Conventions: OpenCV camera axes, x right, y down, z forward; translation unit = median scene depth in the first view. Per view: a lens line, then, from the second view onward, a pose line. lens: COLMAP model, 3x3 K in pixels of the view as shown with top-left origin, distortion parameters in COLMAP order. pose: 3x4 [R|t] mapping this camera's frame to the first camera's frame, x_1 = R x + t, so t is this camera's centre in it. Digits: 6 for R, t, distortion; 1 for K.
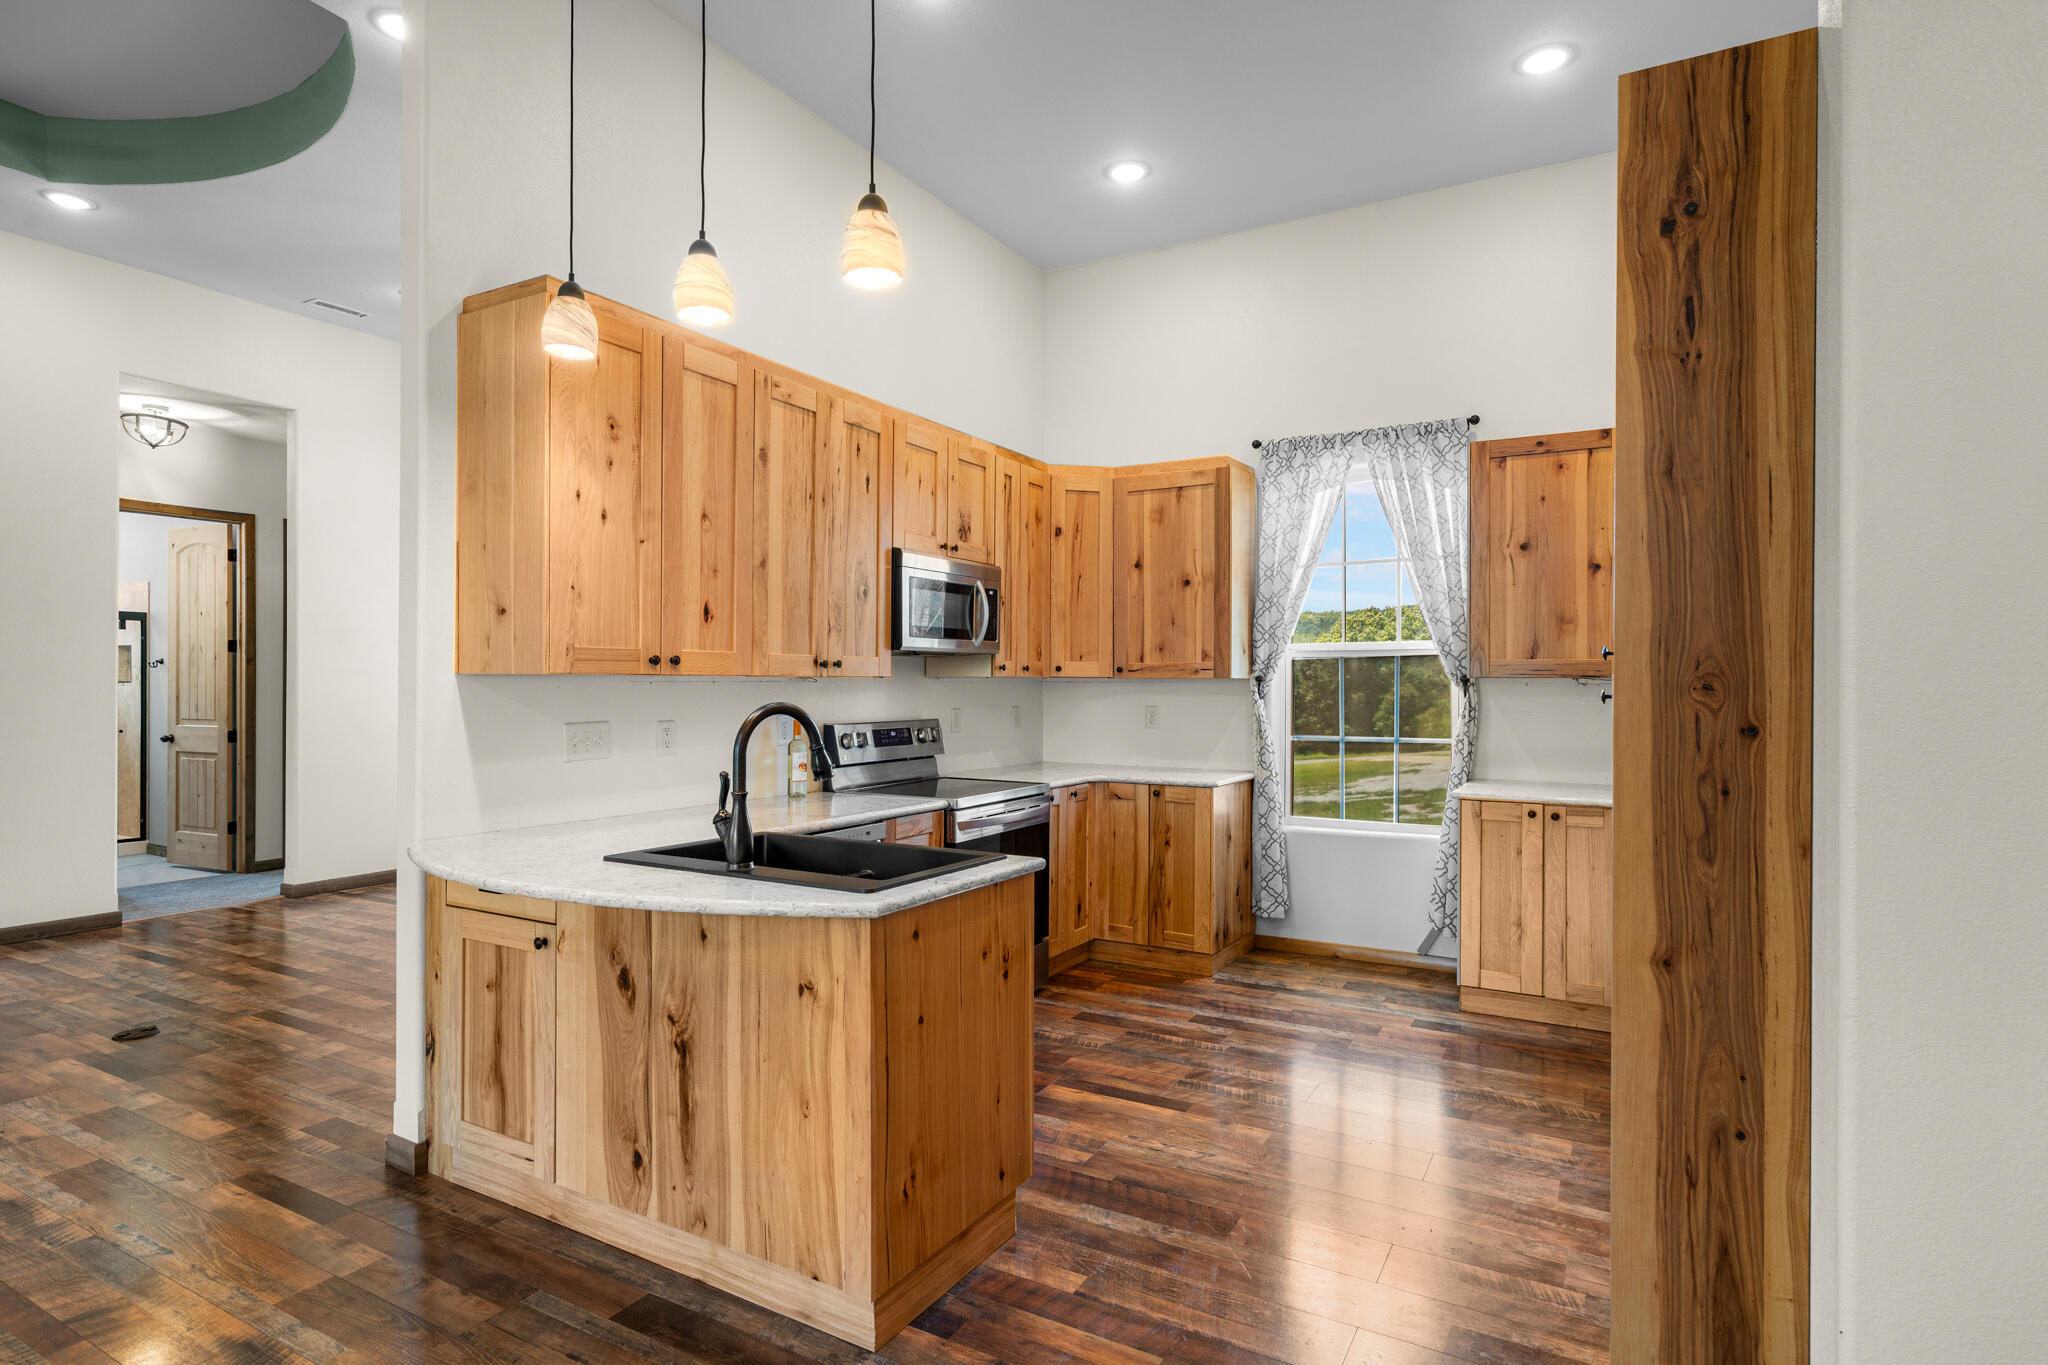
lens RADIAL K [[1034.8, 0, 1023.3], [0, 1034.8, 684.5], [0, 0, 1]] dist [-0.000032, 0.000005]
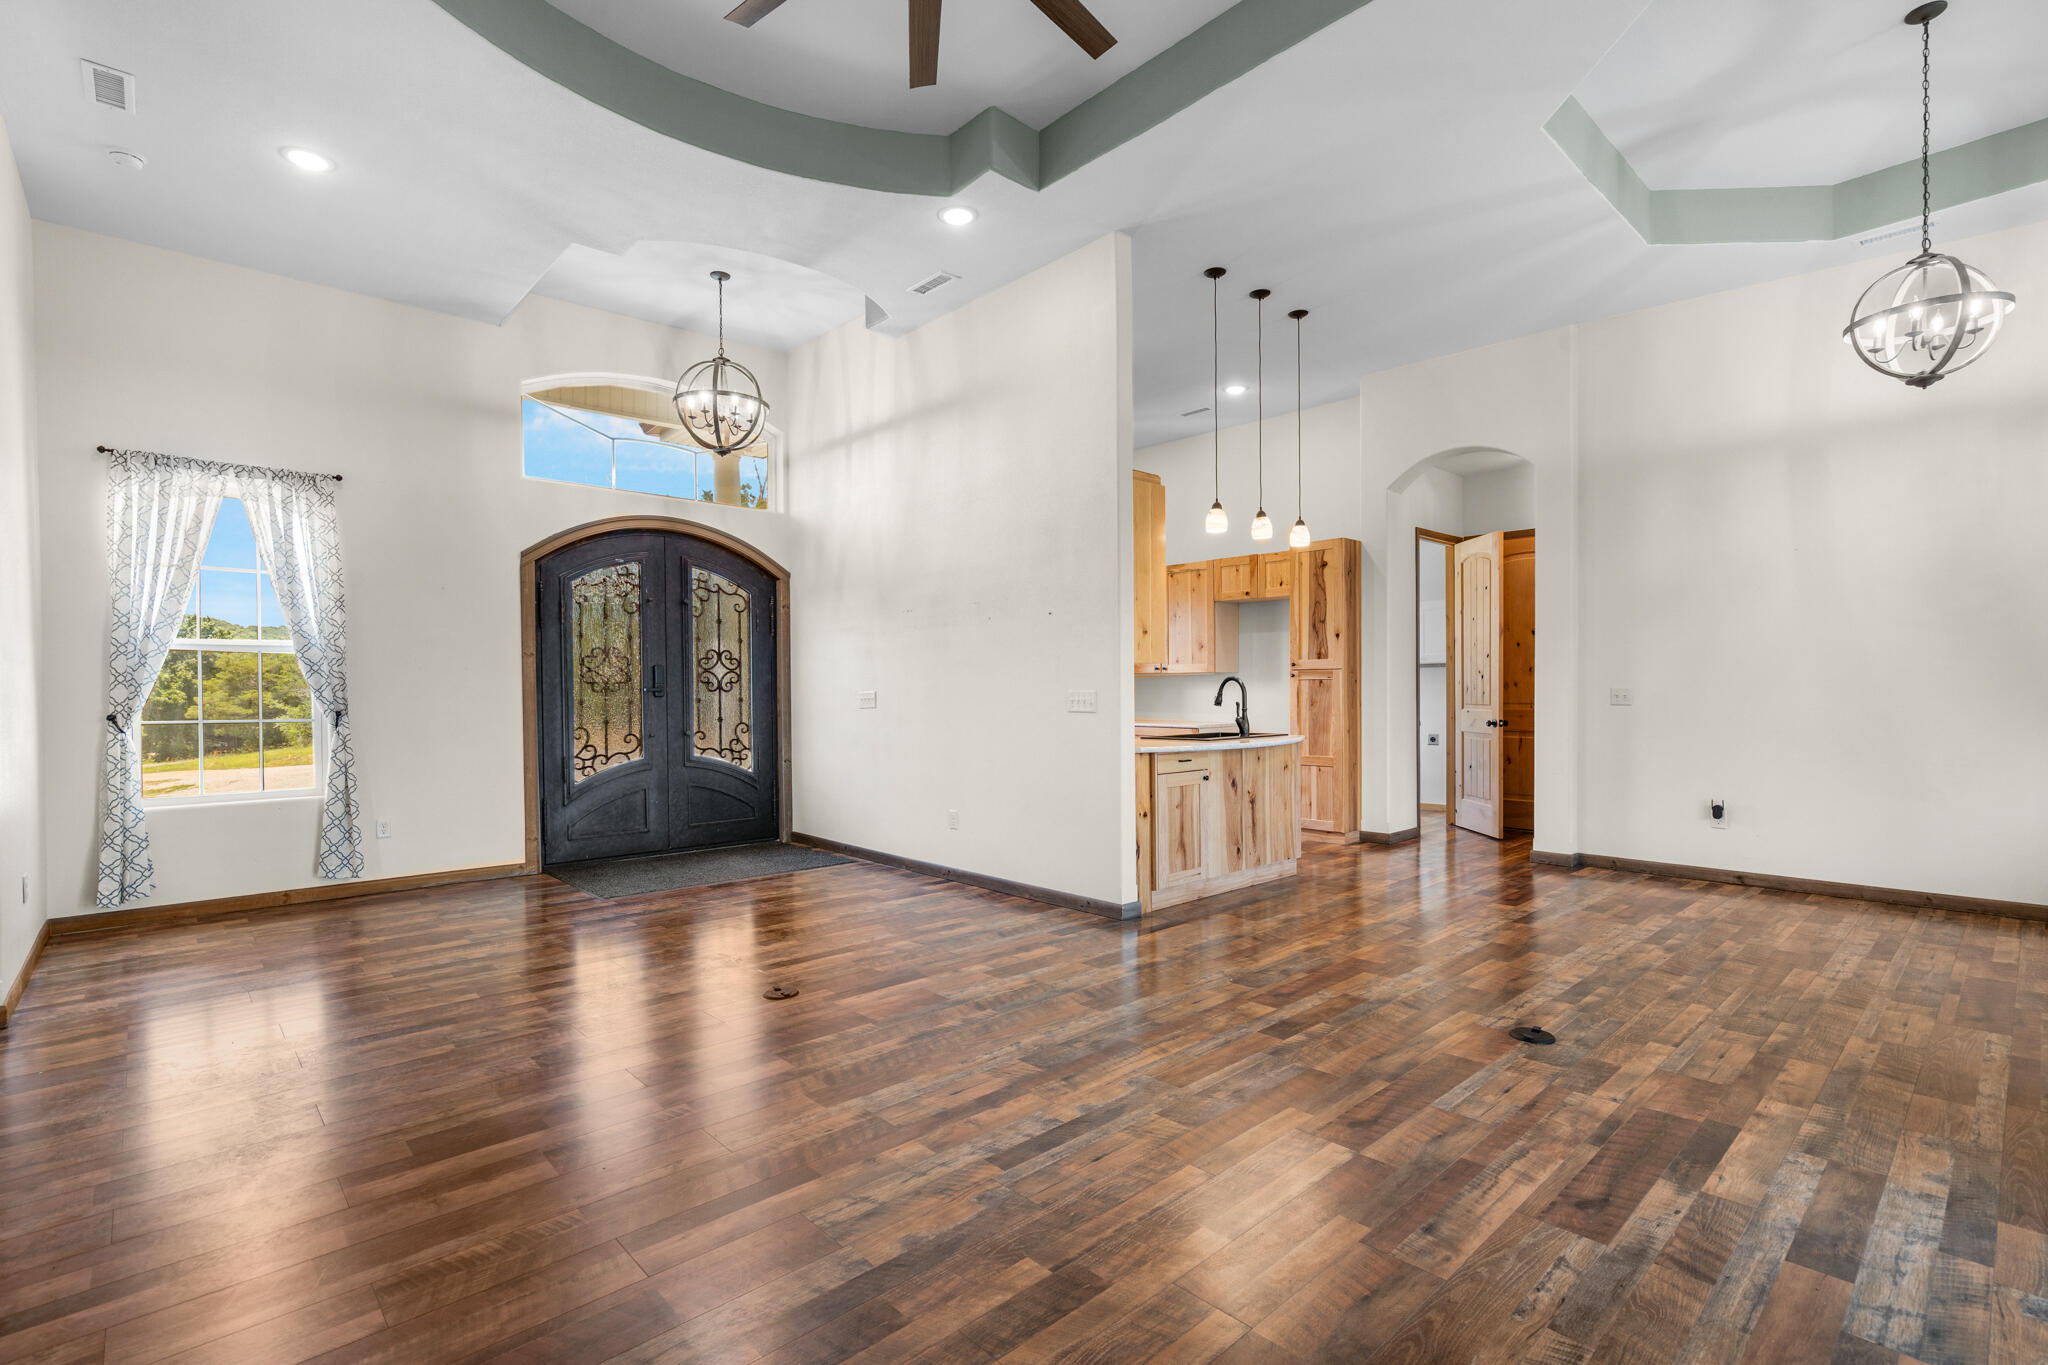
lens RADIAL K [[943.7, 0, 995.9], [0, 943.7, 699.8], [0, 0, 1]] dist [-0.004909, 0.002273]
pose [[0.332368, -0.013492, 0.943053, -1.592321], [0.009390, 0.999895, 0.010996, 0.026517], [-0.943103, 0.005200, 0.332460, 0.442717]]
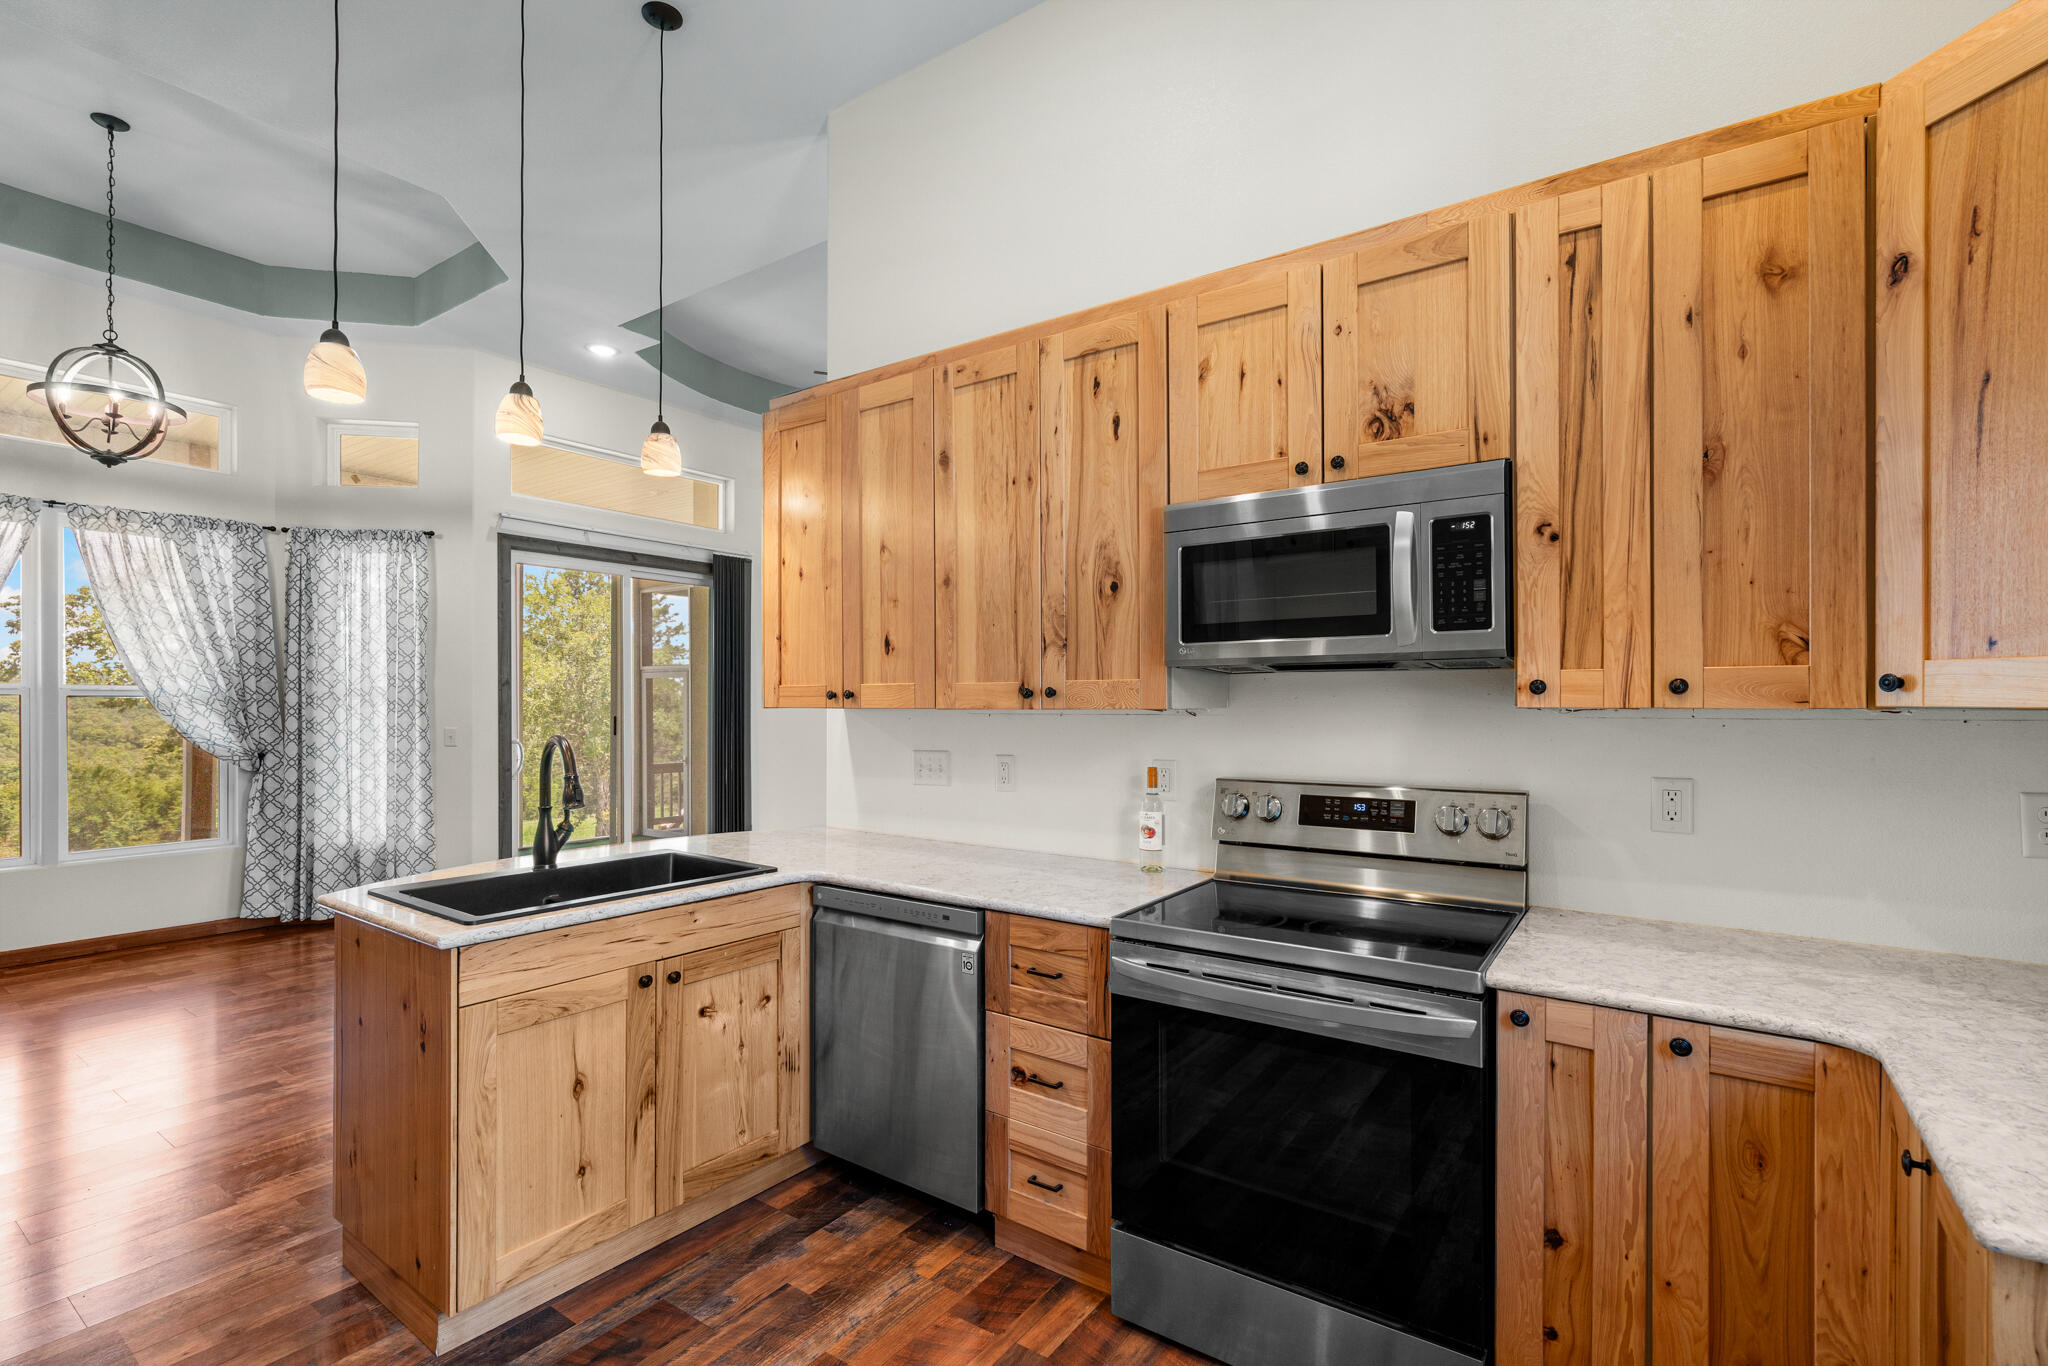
lens RADIAL K [[943.7, 0, 1030.2], [0, 943.7, 692.7], [0, 0, 1]] dist [-0.004909, 0.002273]
pose [[-0.088812, -0.012105, -0.995975, 0.445158], [-0.001091, 0.999927, -0.012056, -0.010333], [0.996048, 0.000016, -0.088818, 0.940115]]
